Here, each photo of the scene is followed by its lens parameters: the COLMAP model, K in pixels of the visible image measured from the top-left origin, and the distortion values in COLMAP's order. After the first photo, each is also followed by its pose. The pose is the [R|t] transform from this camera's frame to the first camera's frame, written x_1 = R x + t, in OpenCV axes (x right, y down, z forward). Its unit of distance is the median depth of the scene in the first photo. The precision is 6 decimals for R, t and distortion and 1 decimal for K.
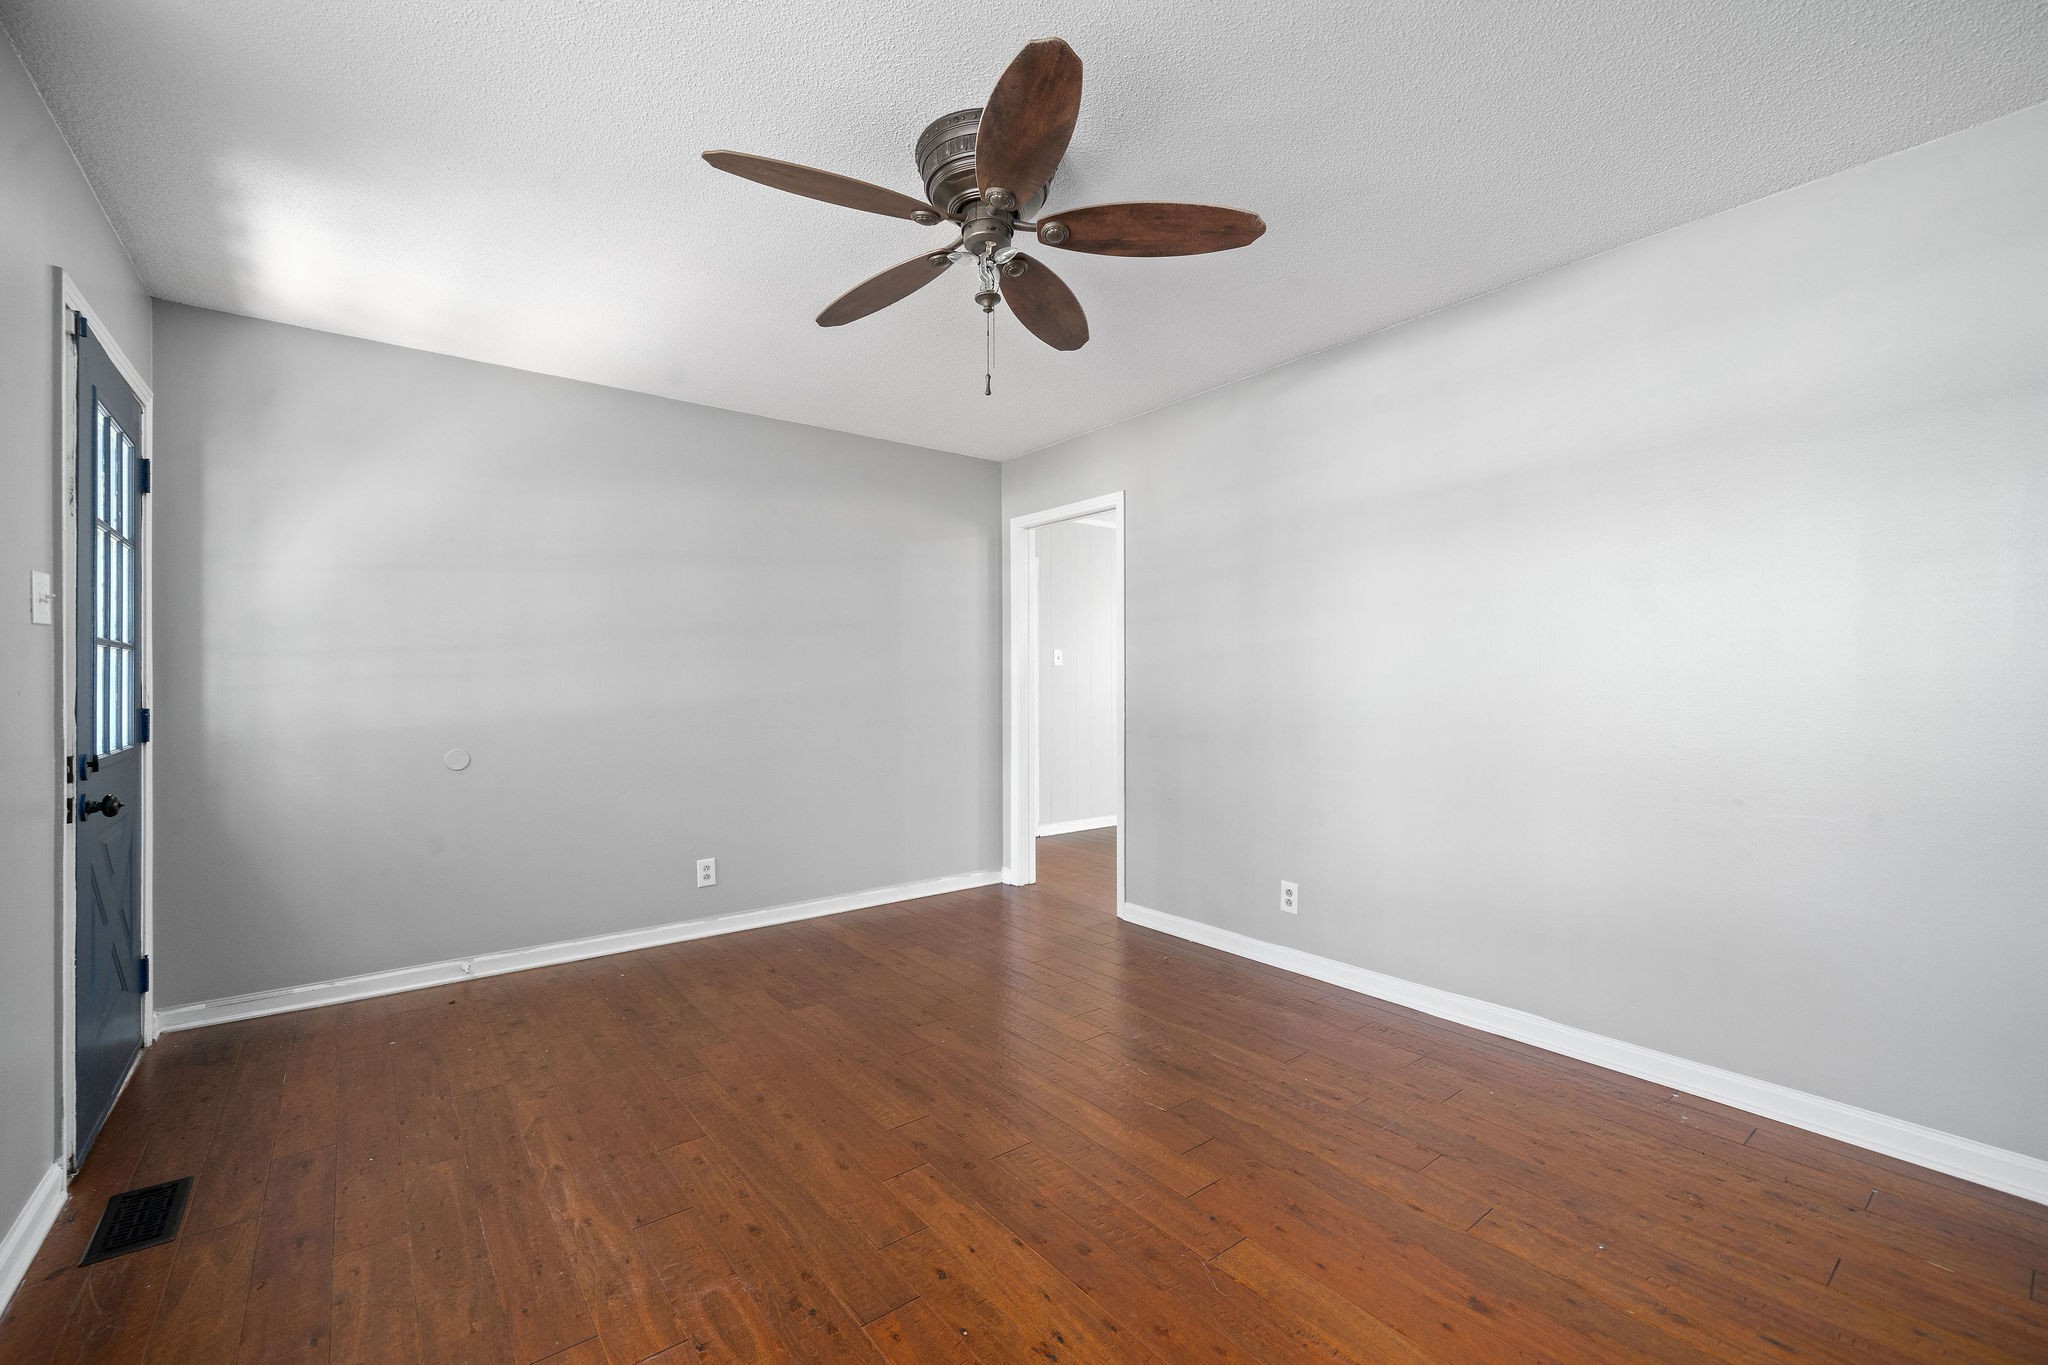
lens RADIAL K [[852.5, 0, 1015.3], [0, 852.5, 676.0], [0, 0, 1]] dist [-0.000383, 0.000216]
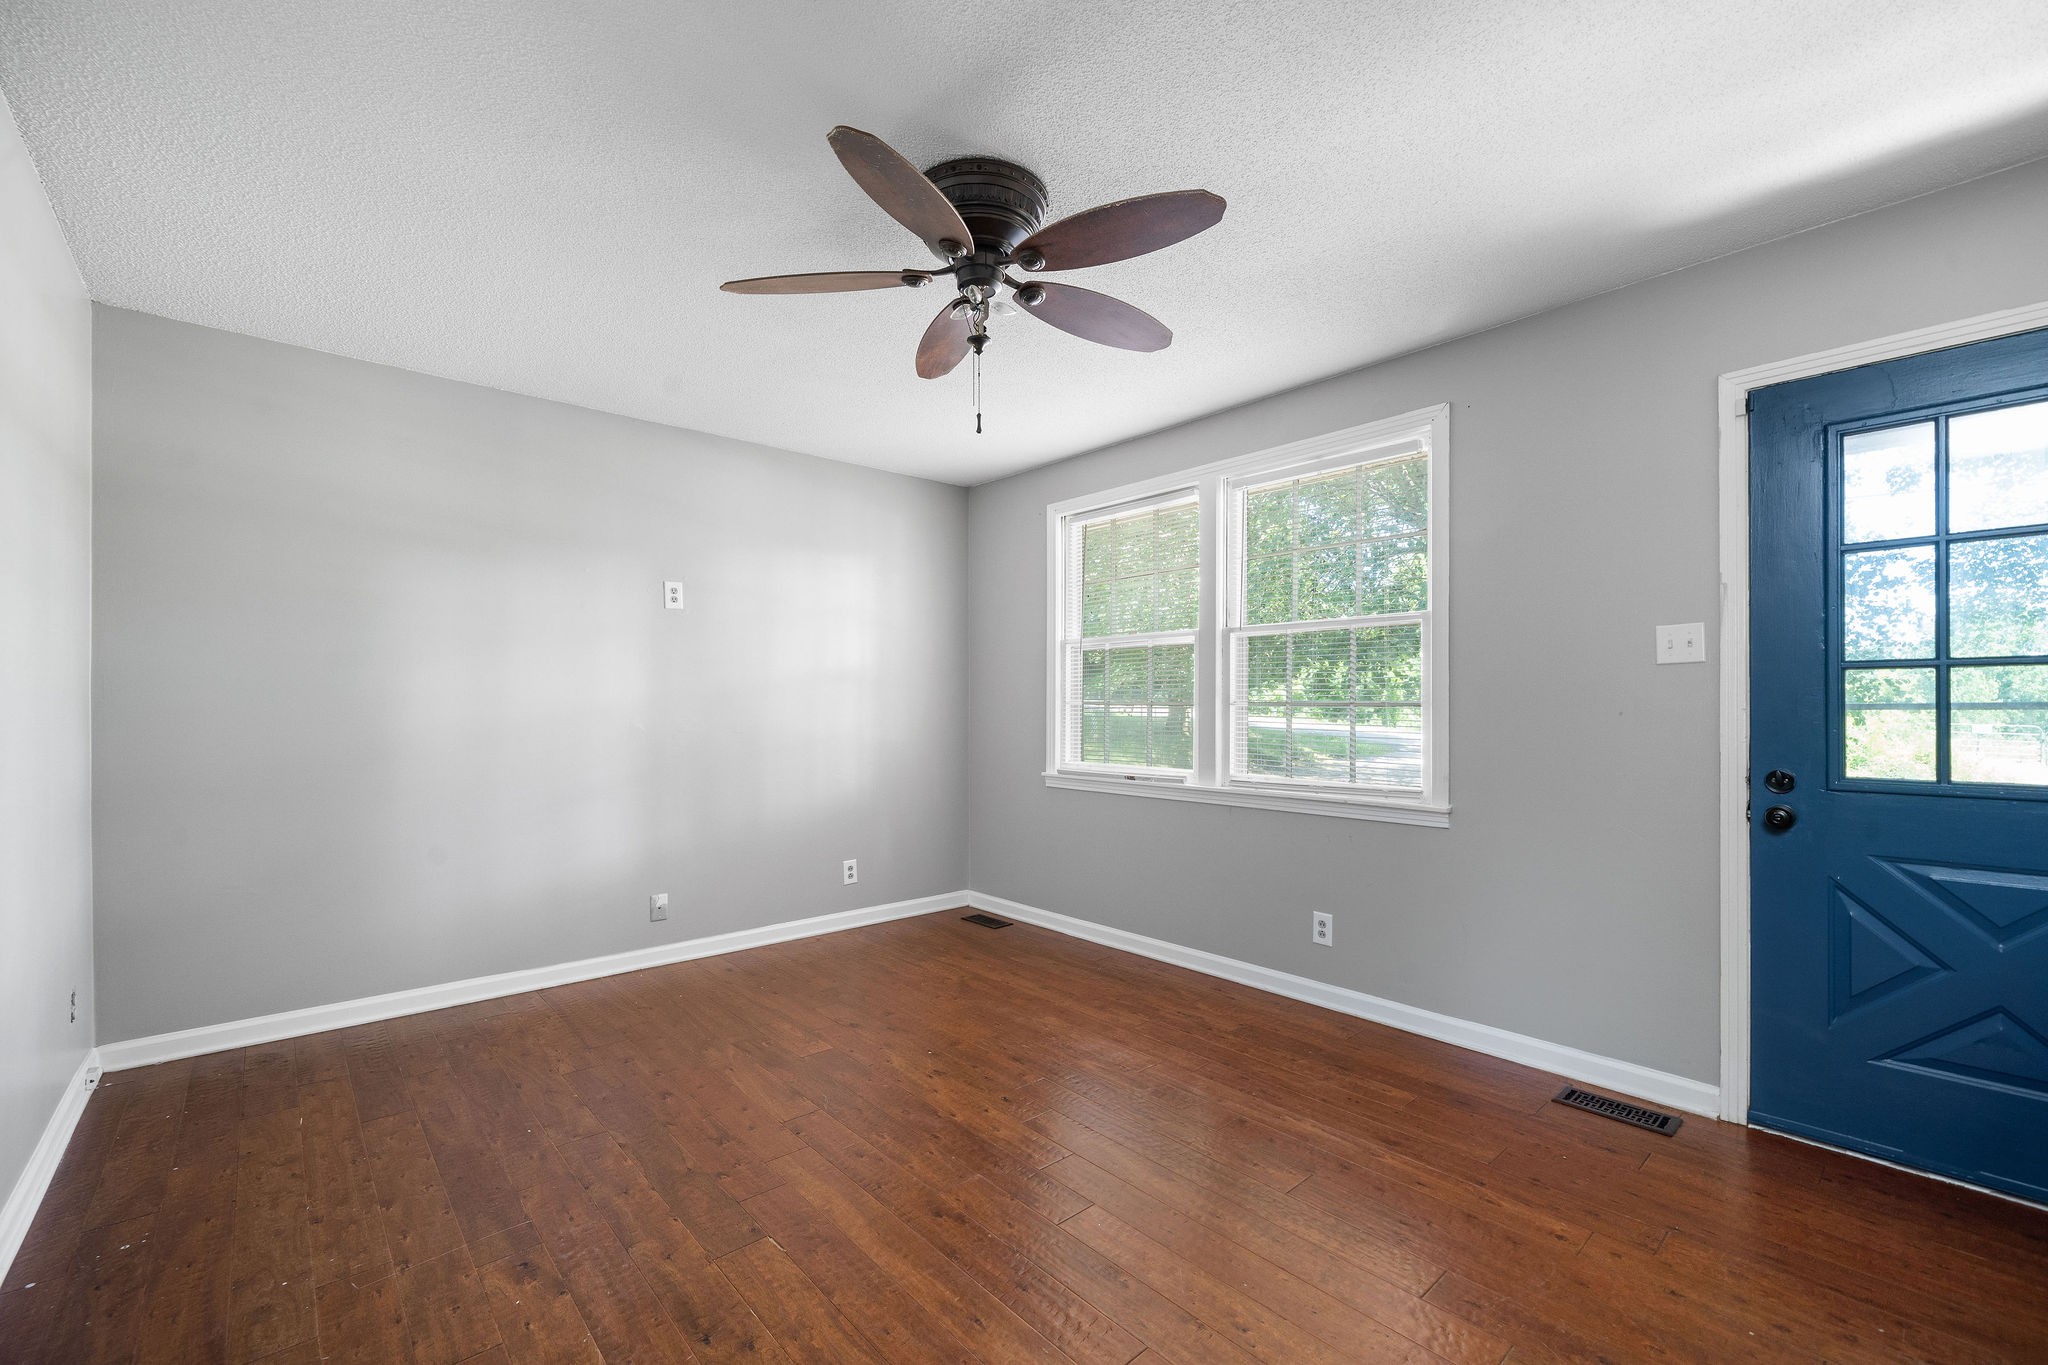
lens RADIAL K [[850.6, 0, 1015.4], [0, 850.6, 703.2], [0, 0, 1]] dist [-0.002844, -0.000118]
pose [[-0.998117, 0.002750, -0.061274, -0.008379], [0.003662, 0.999884, -0.014775, 0.012267], [0.061227, -0.014972, -0.998012, 1.497172]]
